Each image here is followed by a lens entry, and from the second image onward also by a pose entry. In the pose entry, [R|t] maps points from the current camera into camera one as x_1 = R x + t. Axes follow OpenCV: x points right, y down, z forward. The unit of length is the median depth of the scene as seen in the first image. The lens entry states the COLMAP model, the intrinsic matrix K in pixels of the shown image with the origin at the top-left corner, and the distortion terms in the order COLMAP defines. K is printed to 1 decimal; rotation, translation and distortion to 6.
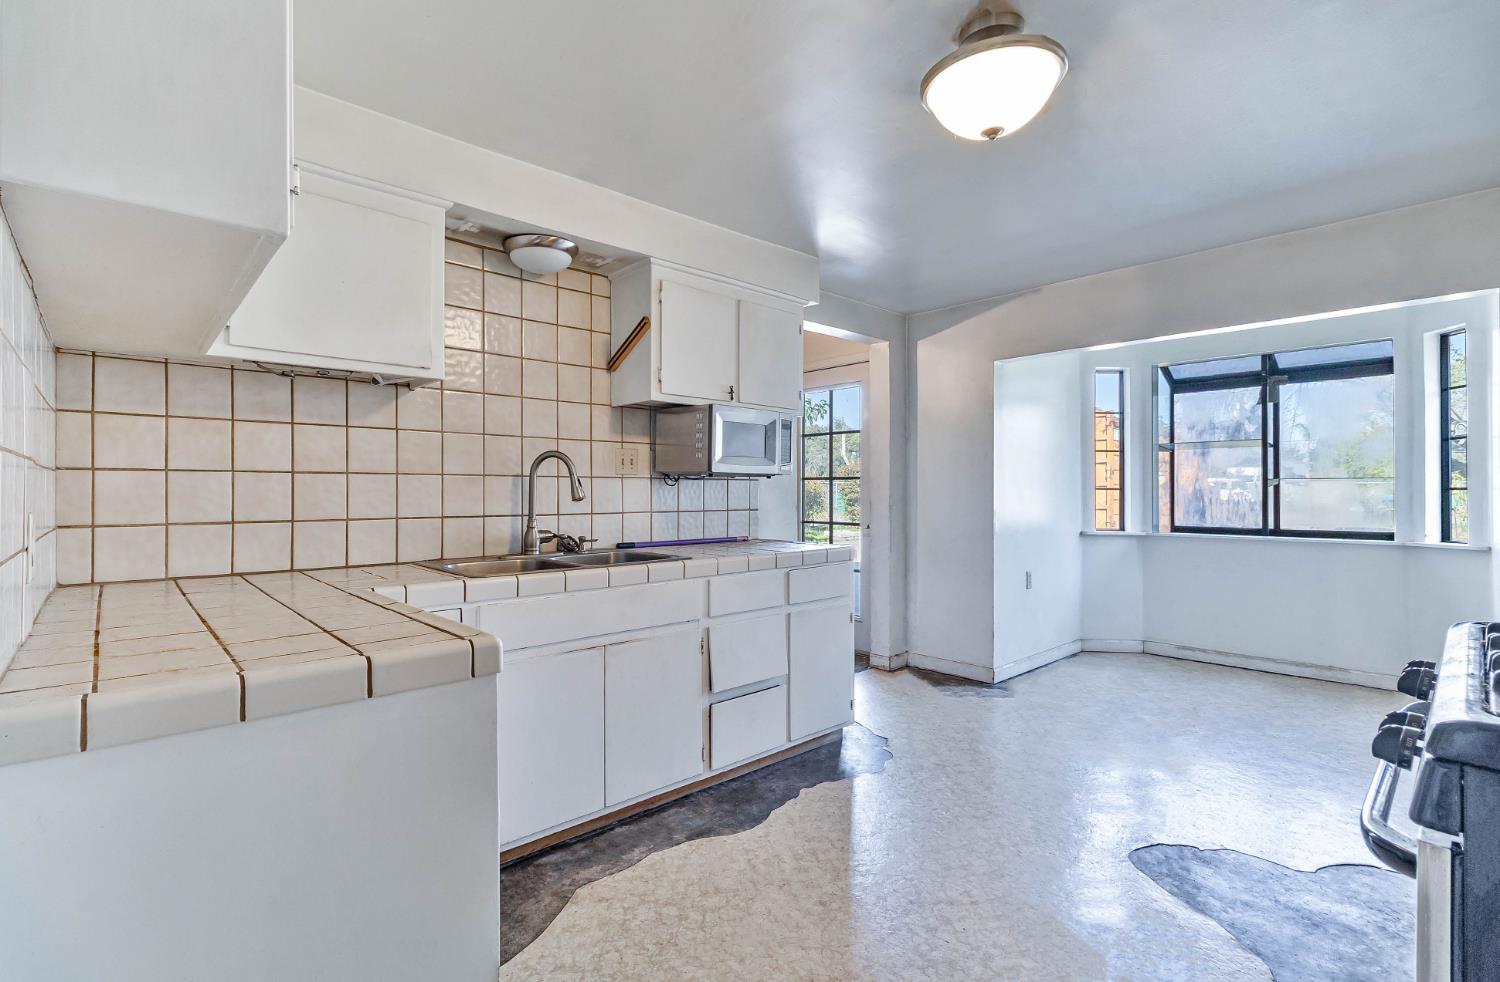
lens RADIAL K [[687.6, 0, 750.0], [0, 687.6, 491.0], [0, 0, 1]] dist [-0.000208, 0.000349]
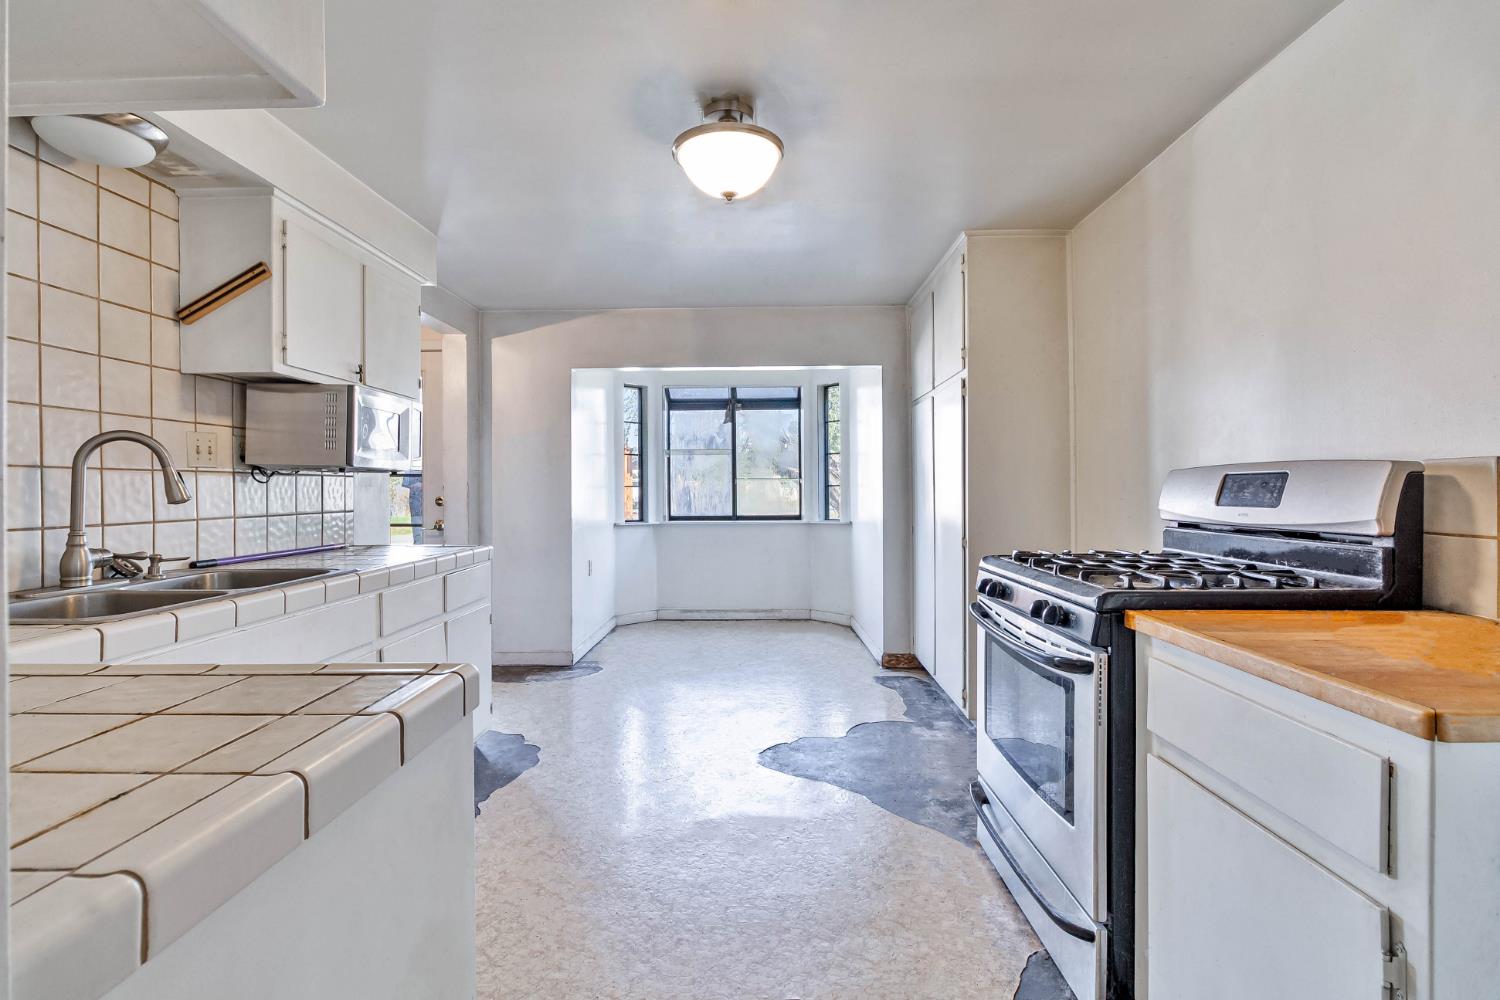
lens RADIAL K [[666.8, 0, 747.9], [0, 666.8, 495.9], [0, 0, 1]] dist [-0.000983, -0.000156]
pose [[0.702134, -0.012557, 0.711935, -0.248339], [0.006340, 0.999915, 0.011383, 0.001821], [-0.712017, -0.003478, 0.702154, 0.075361]]
